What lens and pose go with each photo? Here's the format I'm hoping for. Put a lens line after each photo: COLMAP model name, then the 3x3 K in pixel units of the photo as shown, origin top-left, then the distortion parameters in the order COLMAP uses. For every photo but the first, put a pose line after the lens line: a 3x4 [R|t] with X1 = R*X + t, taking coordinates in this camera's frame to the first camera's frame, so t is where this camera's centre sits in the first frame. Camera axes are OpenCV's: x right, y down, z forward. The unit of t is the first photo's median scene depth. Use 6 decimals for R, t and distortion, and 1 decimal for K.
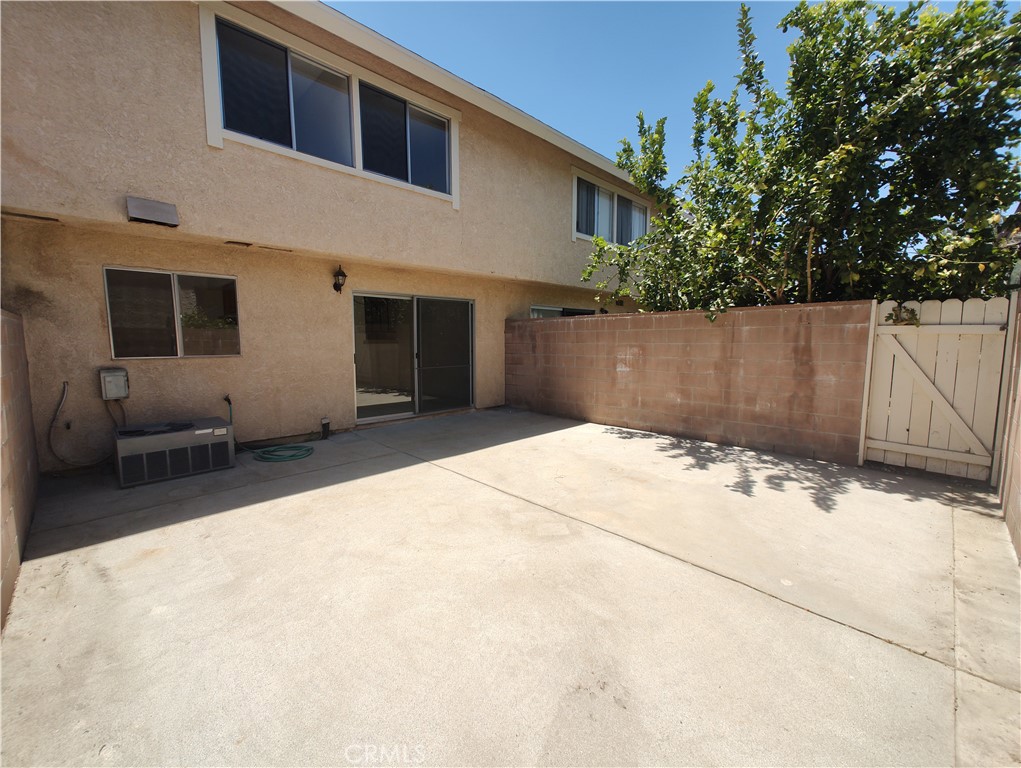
lens RADIAL K [[424.2, 0, 510.4], [0, 424.2, 381.6], [0, 0, 1]] dist [-0.001755, 0.000369]
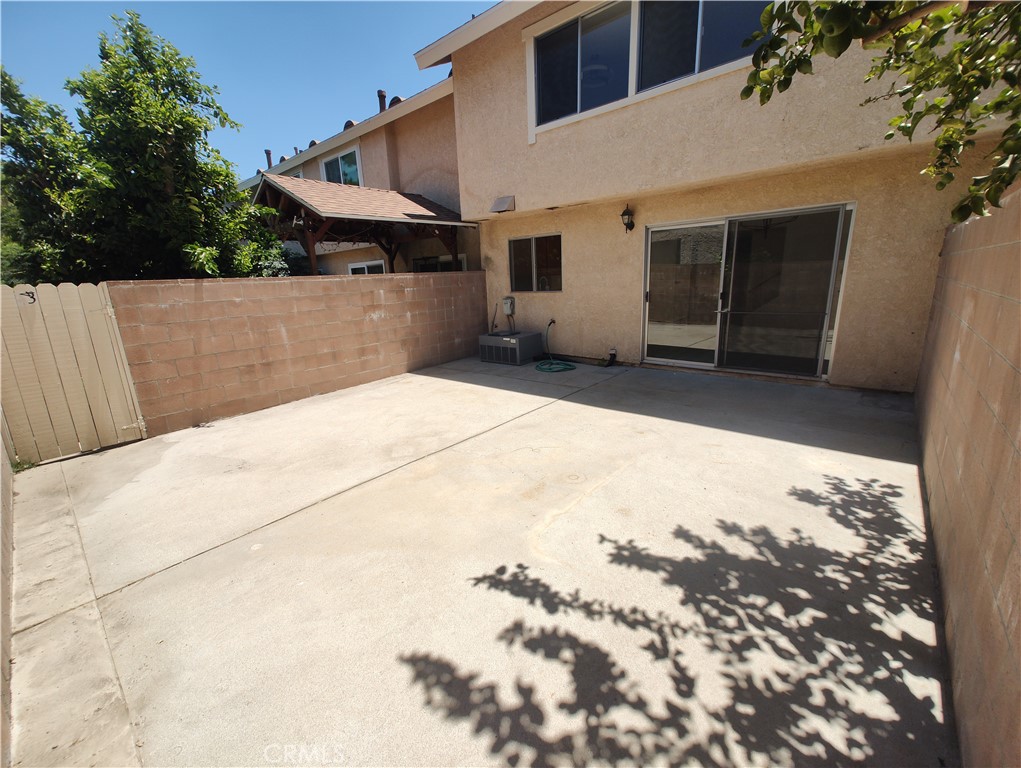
lens RADIAL K [[434.0, 0, 510.3], [0, 434.0, 377.9], [0, 0, 1]] dist [0.015173, 0.000152]
pose [[0.072838, 0.227428, -0.971067, 0.906557], [-0.056568, 0.973028, 0.223645, -0.109419], [0.995738, 0.038641, 0.083739, 0.837553]]
